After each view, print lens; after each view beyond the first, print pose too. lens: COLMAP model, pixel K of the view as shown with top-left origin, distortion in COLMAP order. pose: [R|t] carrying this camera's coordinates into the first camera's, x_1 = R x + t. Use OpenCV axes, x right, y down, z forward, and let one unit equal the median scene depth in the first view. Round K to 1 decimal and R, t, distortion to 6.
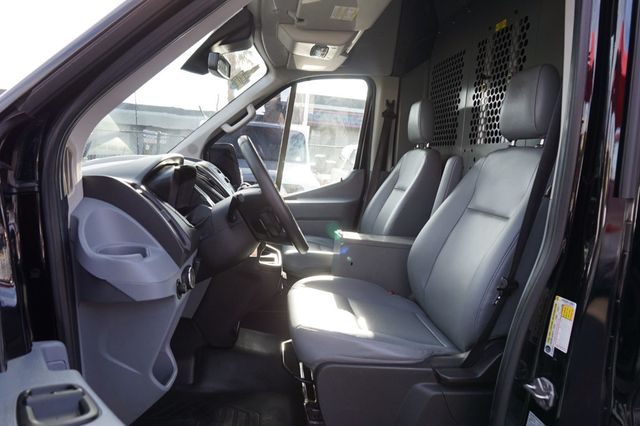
lens RADIAL K [[434.6, 0, 320.1], [0, 434.6, 212.1], [0, 0, 1]] dist [-0.025471, 0.004488]
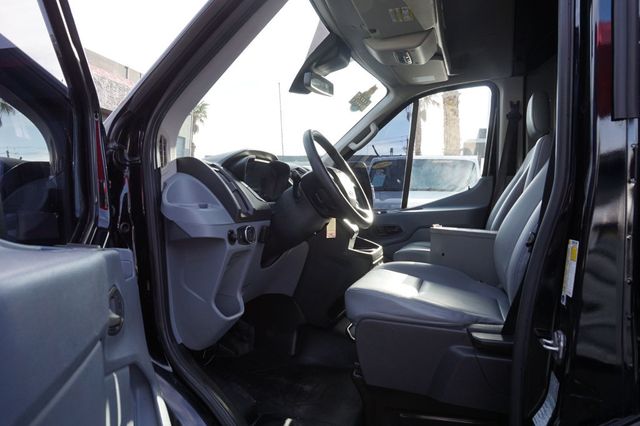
lens RADIAL K [[434.6, 0, 321.8], [0, 434.6, 213.3], [0, 0, 1]] dist [-0.025471, 0.004488]
pose [[0.903522, -0.040485, -0.426624, 0.392106], [-0.002693, 0.994971, -0.100122, 0.194601], [0.428532, 0.091612, 0.898870, -0.049640]]
